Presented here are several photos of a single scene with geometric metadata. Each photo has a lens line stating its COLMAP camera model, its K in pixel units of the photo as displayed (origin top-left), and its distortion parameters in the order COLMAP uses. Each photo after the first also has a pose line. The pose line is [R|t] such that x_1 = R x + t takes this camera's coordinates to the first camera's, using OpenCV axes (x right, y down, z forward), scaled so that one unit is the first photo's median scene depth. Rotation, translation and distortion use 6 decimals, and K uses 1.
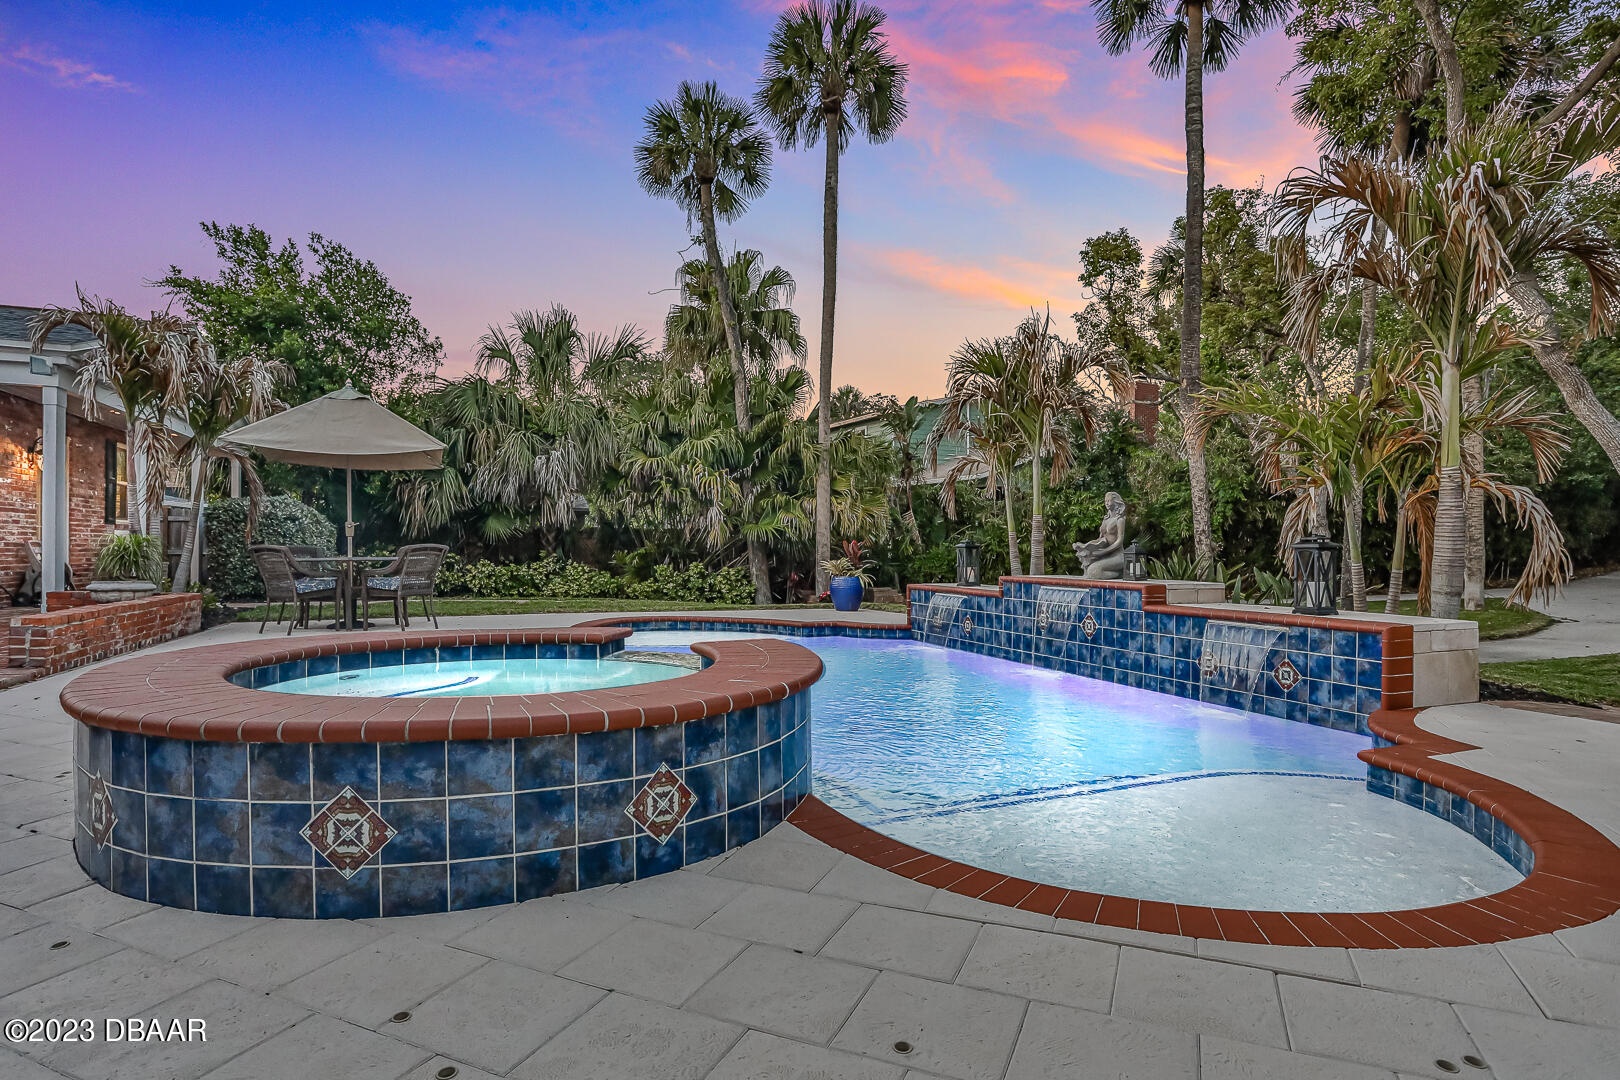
lens RADIAL K [[865.9, 0, 805.6], [0, 865.9, 556.0], [0, 0, 1]] dist [-0.072576, 0.034251]
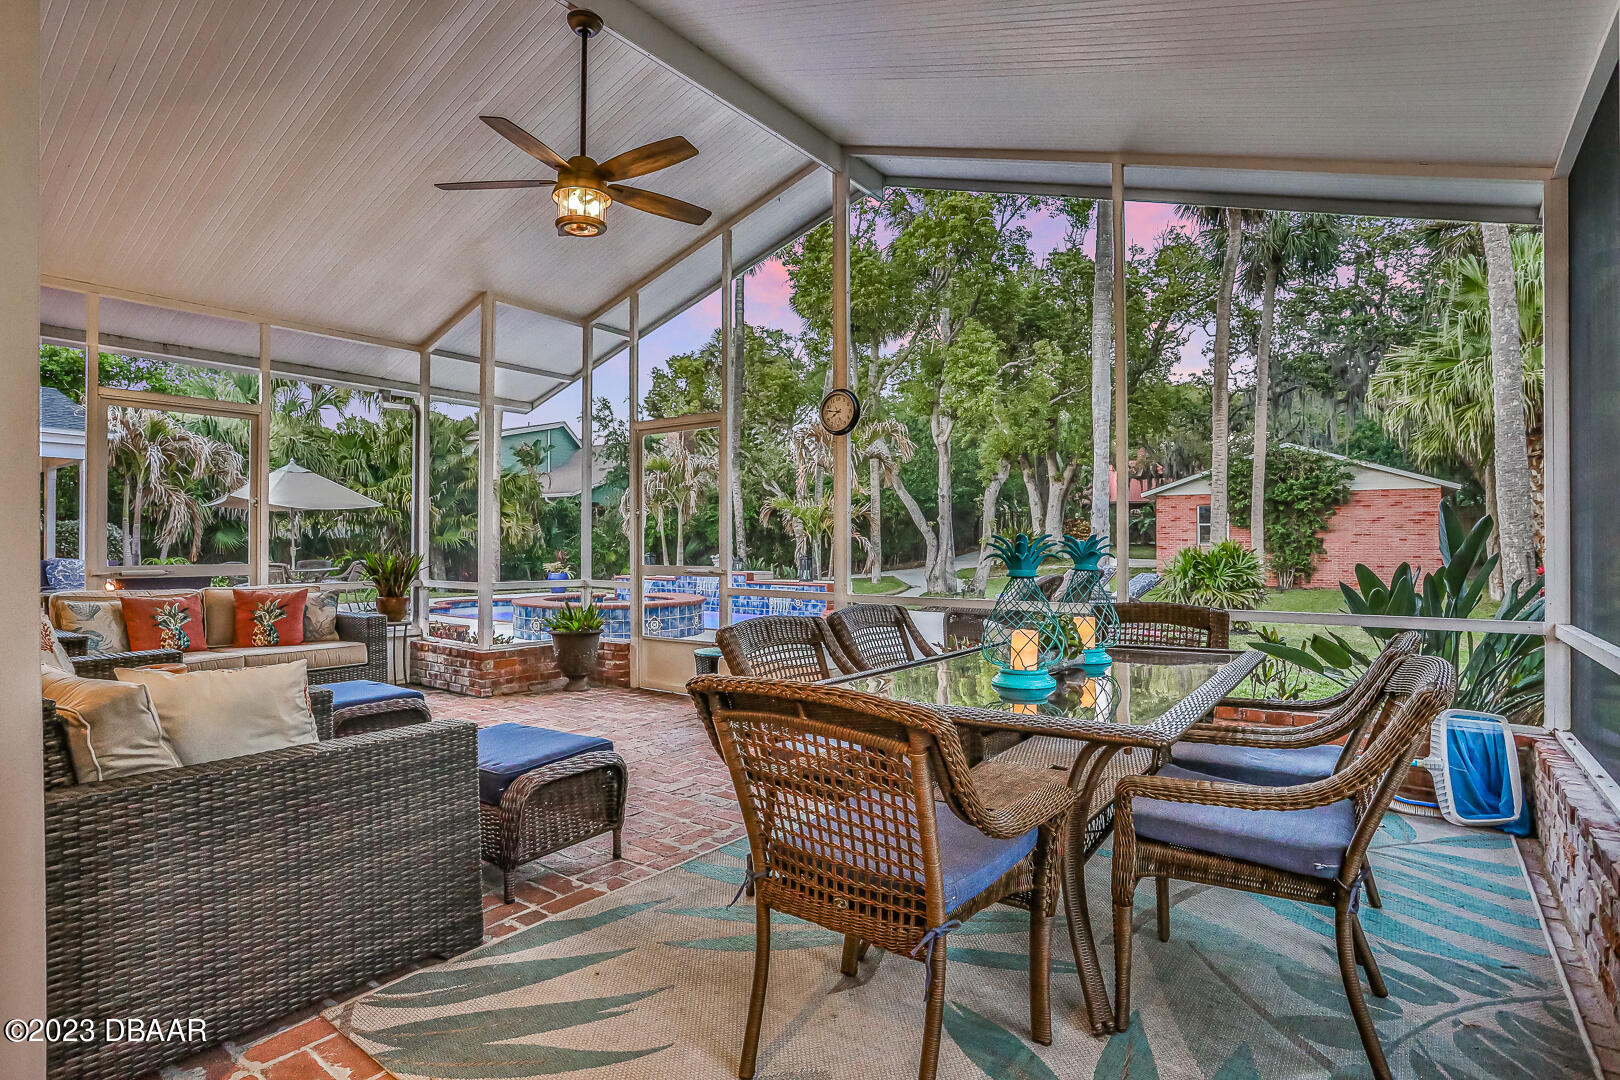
lens RADIAL K [[834.5, 0, 804.4], [0, 834.5, 543.2], [0, 0, 1]] dist [-0.070607, 0.038355]
pose [[0.847047, -0.006872, 0.531473, -0.286100], [0.010076, 0.999944, -0.003129, -0.016756], [-0.531422, 0.008005, 0.847070, -0.440334]]
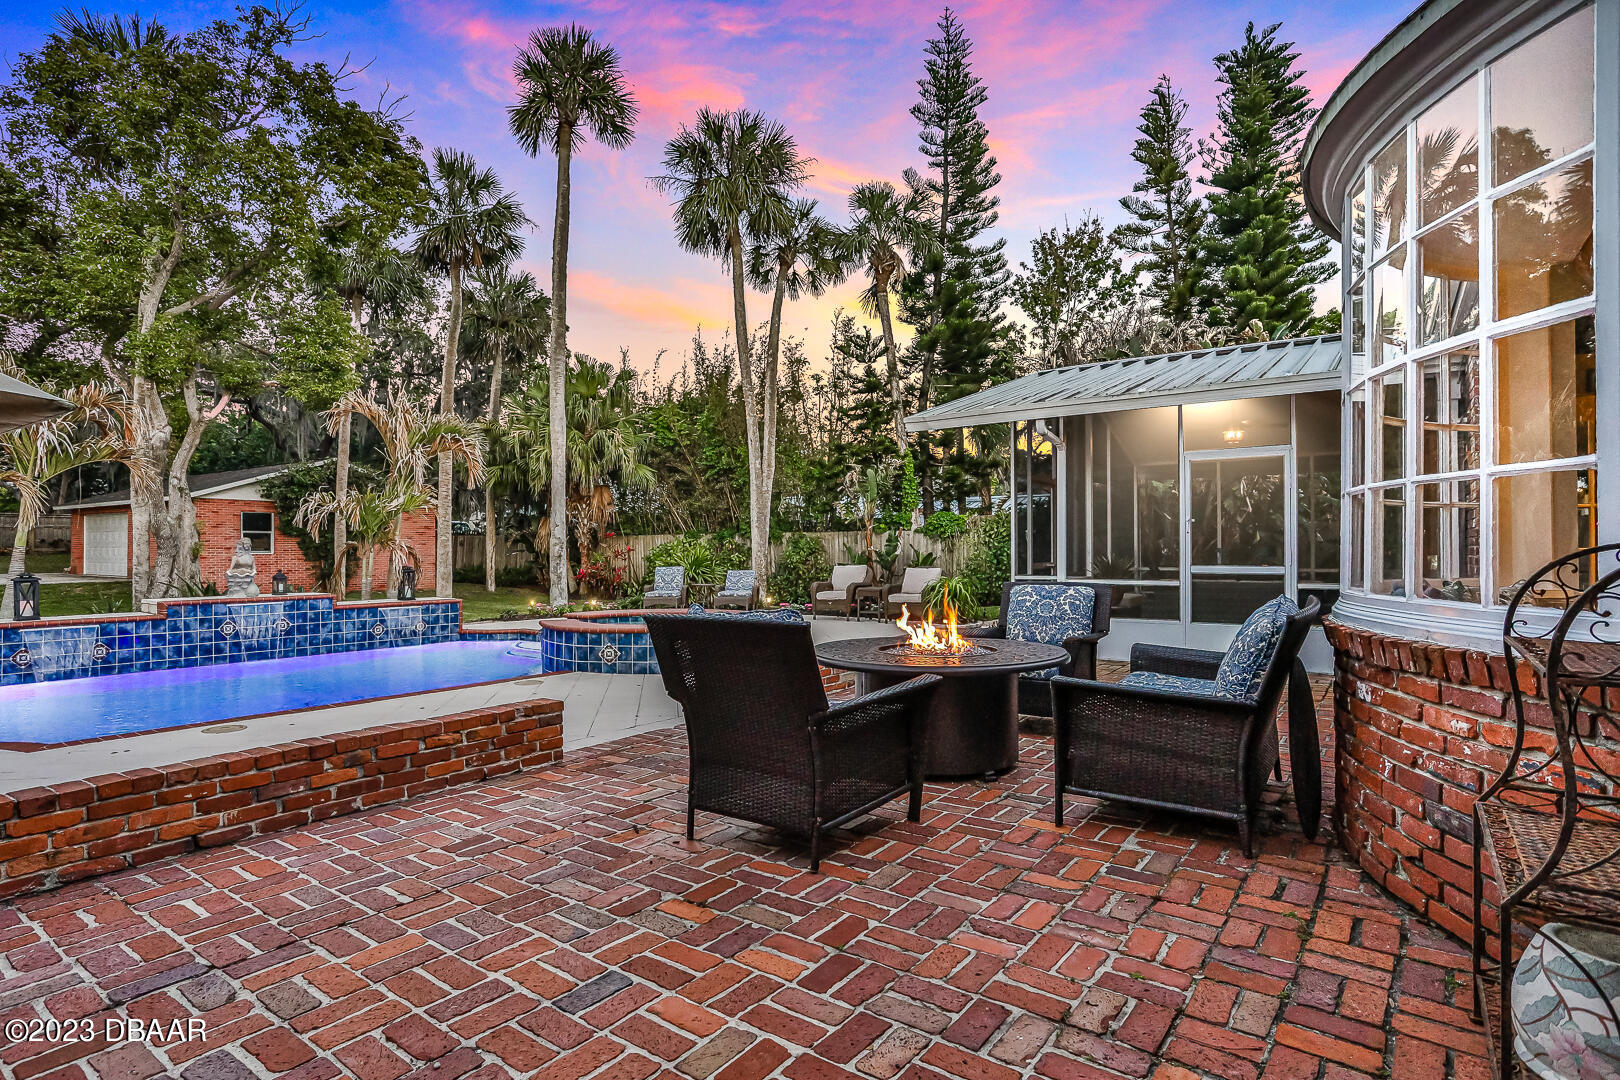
lens RADIAL K [[834.5, 0, 804.4], [0, 834.5, 543.2], [0, 0, 1]] dist [-0.070607, 0.038355]
pose [[-0.546662, 0.000910, 0.837353, -0.588562], [0.006530, 0.999974, 0.003176, -0.027521], [-0.837328, 0.007204, -0.546653, 0.415327]]
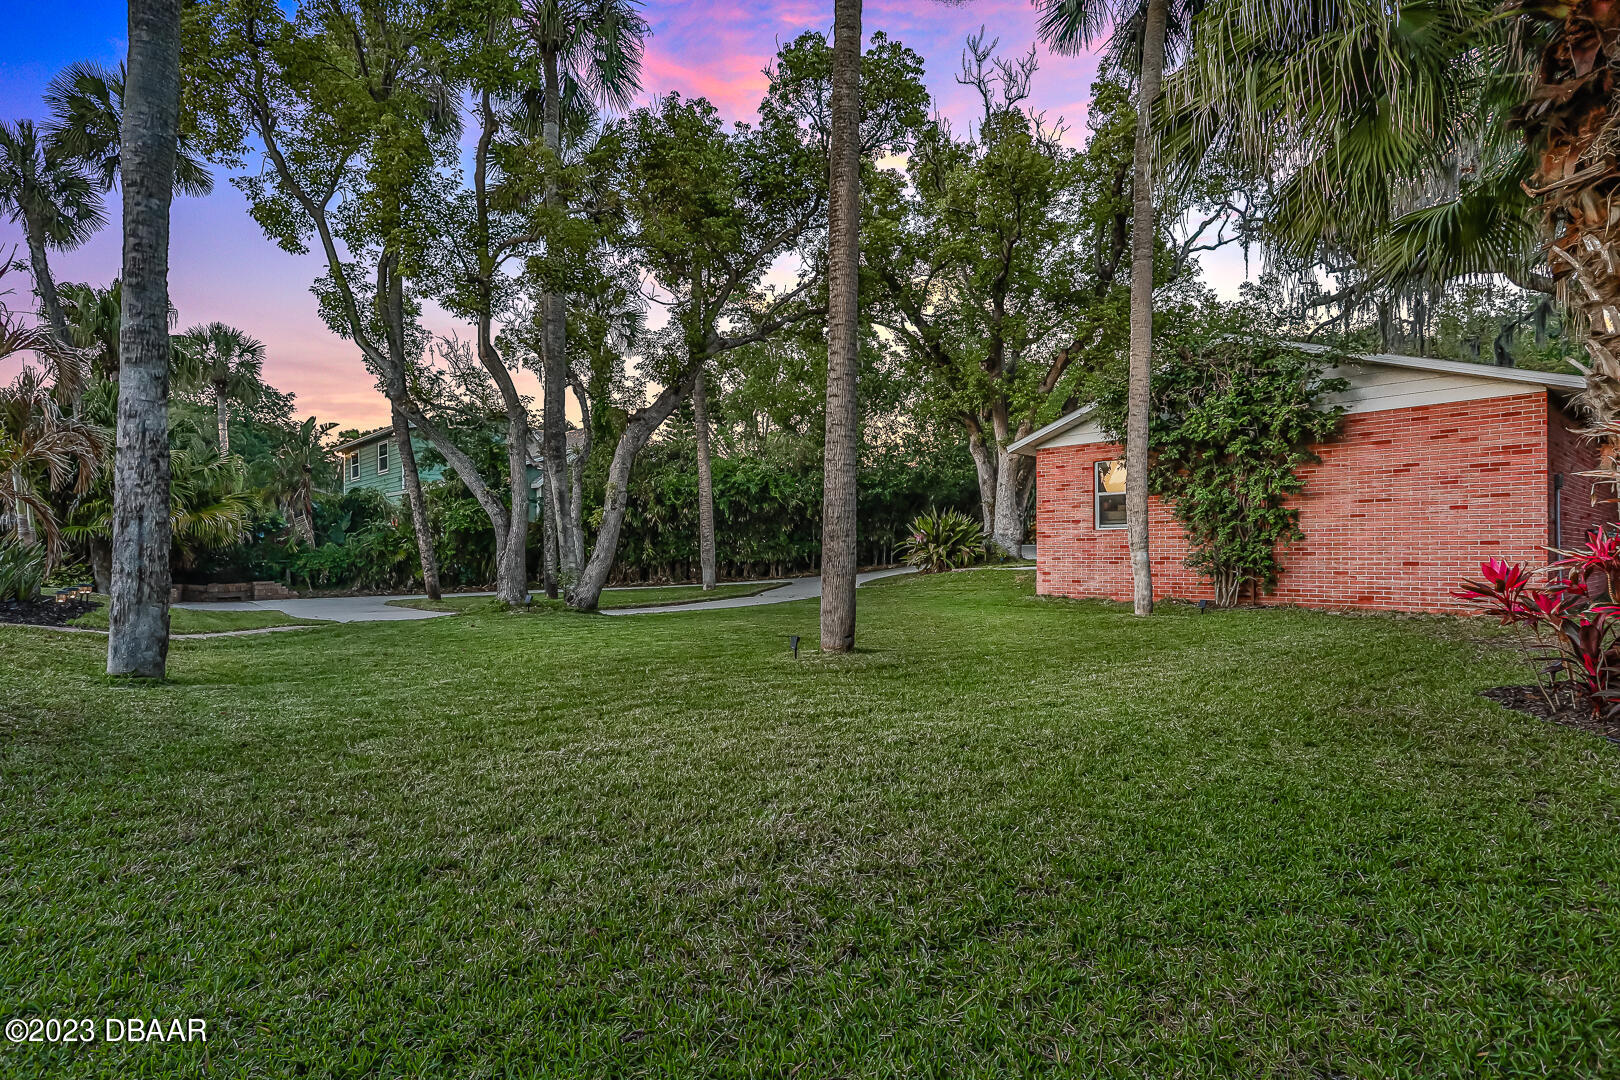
lens RADIAL K [[827.6, 0, 803.2], [0, 827.6, 550.1], [0, 0, 1]] dist [-0.063090, 0.050468]
pose [[0.959587, -0.006452, 0.281339, 0.589554], [0.010663, 0.999853, -0.013437, 0.020218], [-0.281211, 0.015893, 0.959514, -0.299465]]
